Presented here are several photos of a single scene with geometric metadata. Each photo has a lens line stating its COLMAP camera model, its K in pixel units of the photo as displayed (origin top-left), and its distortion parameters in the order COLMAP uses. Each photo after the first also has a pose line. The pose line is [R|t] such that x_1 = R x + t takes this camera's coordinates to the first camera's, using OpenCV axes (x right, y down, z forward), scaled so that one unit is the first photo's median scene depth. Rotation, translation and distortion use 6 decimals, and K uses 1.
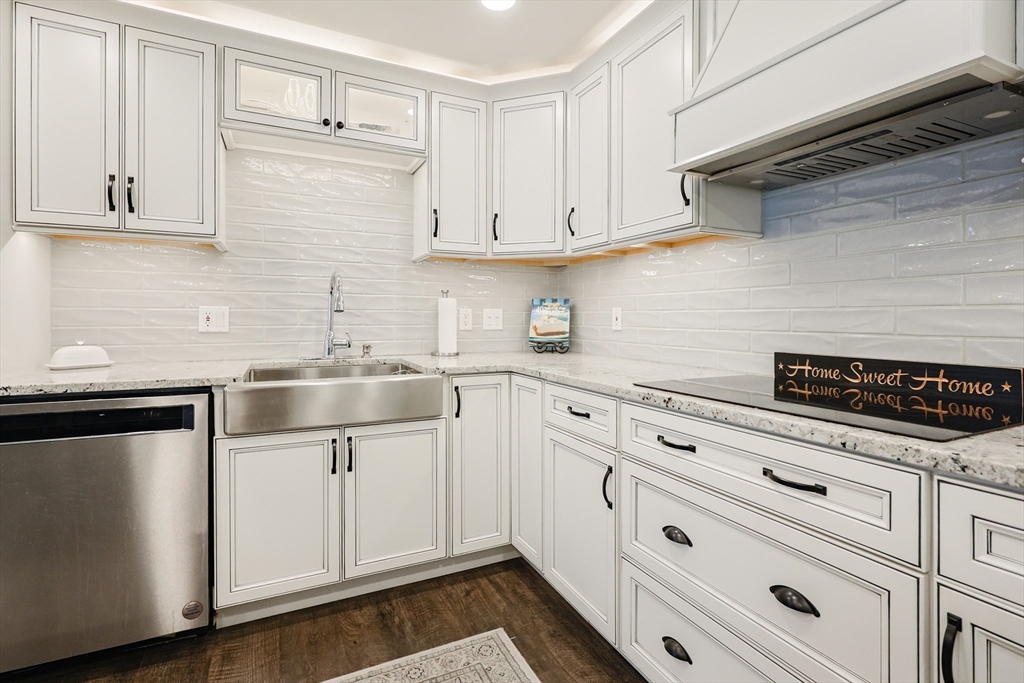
lens RADIAL K [[484.8, 0, 510.0], [0, 484.8, 319.2], [0, 0, 1]] dist [-0.002778, -0.000057]
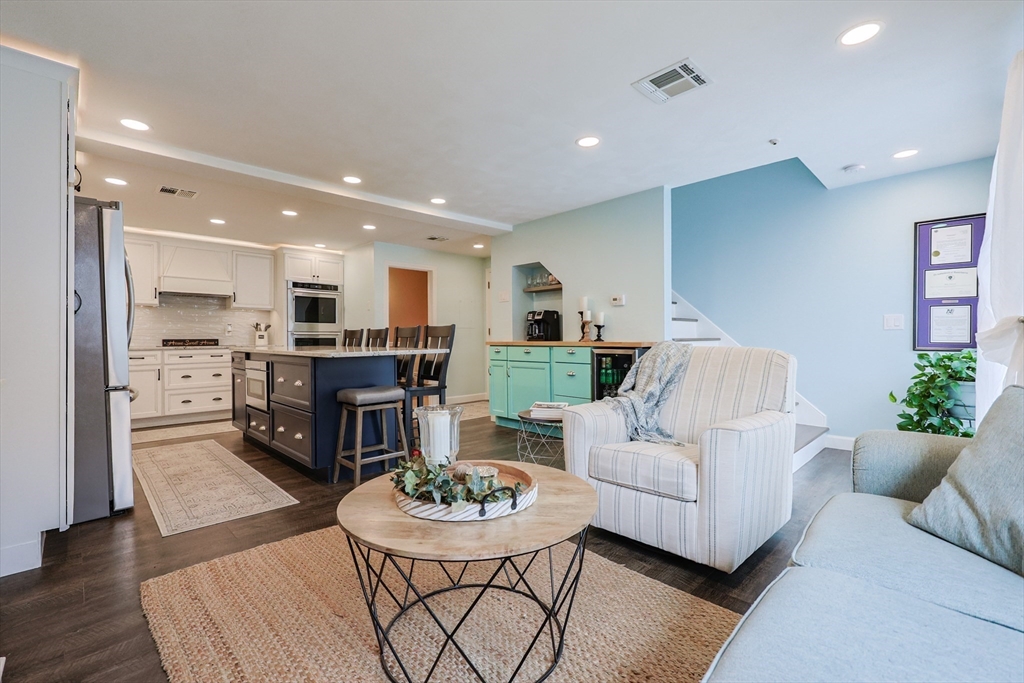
lens RADIAL K [[449.1, 0, 505.4], [0, 449.1, 337.7], [0, 0, 1]] dist [-0.000472, -0.000237]
pose [[-0.314460, -0.004816, 0.949259, -2.979057], [0.004165, 0.999971, 0.006454, 0.037625], [-0.949262, 0.005983, -0.314430, -0.347876]]
